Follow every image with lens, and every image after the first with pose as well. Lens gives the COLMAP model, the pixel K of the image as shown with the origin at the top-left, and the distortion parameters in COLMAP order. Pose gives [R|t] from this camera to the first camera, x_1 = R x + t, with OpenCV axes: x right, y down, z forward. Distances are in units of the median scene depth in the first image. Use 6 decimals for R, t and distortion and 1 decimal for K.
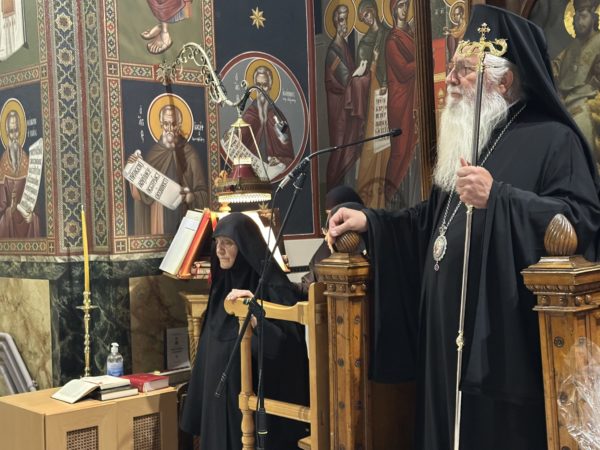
lens RADIAL K [[893.9, 0, 304.1], [0, 893.9, 221.9], [0, 0, 1]] dist [0.077214, 0.000000]
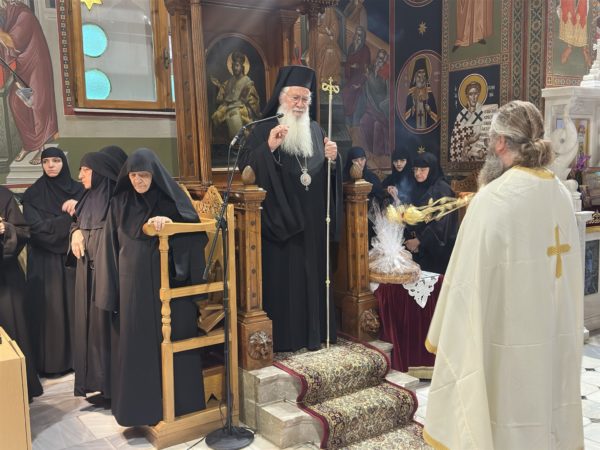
lens RADIAL K [[636.5, 0, 298.8], [0, 636.5, 240.9], [0, 0, 1]] dist [0.060195, 0.000000]
pose [[0.140909, -0.100567, 0.984902, -0.749473], [0.034182, 0.994728, 0.096680, 0.016812], [-0.989432, 0.020043, 0.143604, 0.461038]]
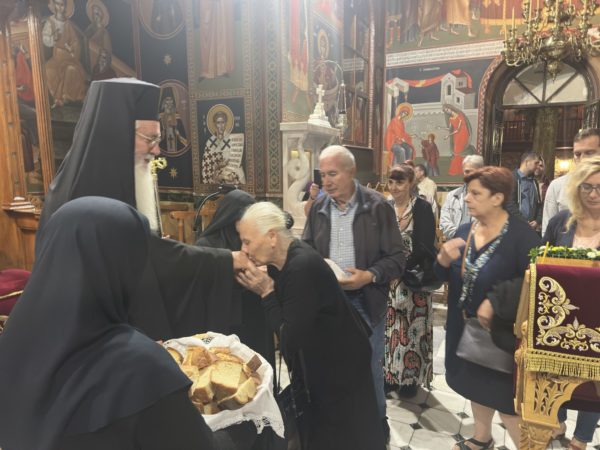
lens RADIAL K [[422.9, 0, 306.8], [0, 422.9, 228.3], [0, 0, 1]] dist [0.062566, -0.074811]
pose [[-0.362125, -0.096085, 0.927164, -0.393422], [0.028785, 0.993046, 0.114155, -0.008501], [-0.931685, 0.068027, -0.356840, 0.467326]]
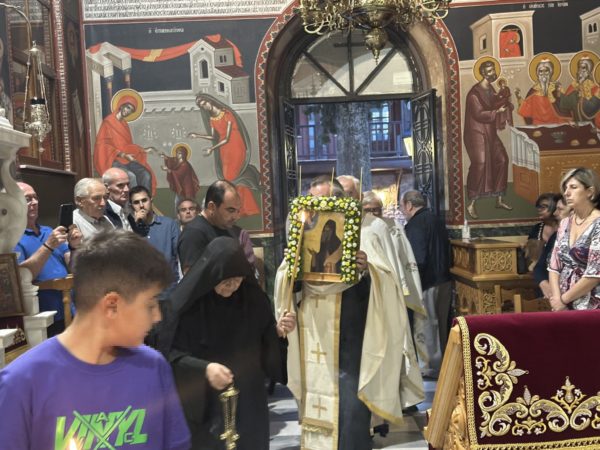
lens RADIAL K [[852.2, 0, 296.8], [0, 852.2, 230.3], [0, 0, 1]] dist [0.118644, 0.000000]
pose [[-0.729978, 0.050555, 0.681599, -0.399036], [0.082242, 0.996512, 0.014167, 0.001082], [-0.678505, 0.066397, -0.731589, 0.561119]]
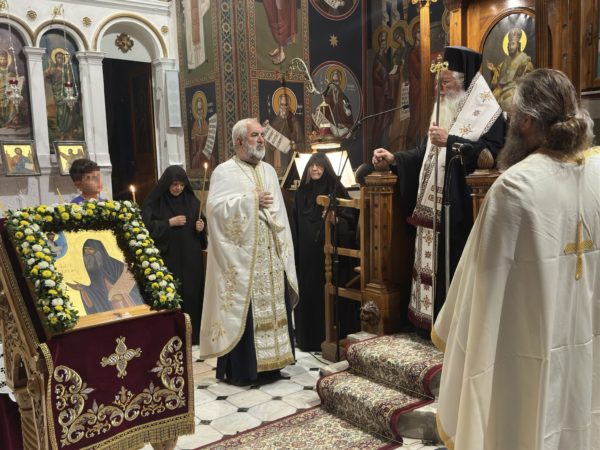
lens RADIAL K [[600.5, 0, 294.7], [0, 600.5, 242.3], [0, 0, 1]] dist [0.066638, 0.000000]
pose [[0.994632, 0.016700, -0.102118, -0.001593], [-0.004601, 0.993052, 0.117589, 0.022419], [0.103372, -0.116488, 0.987798, -0.223883]]
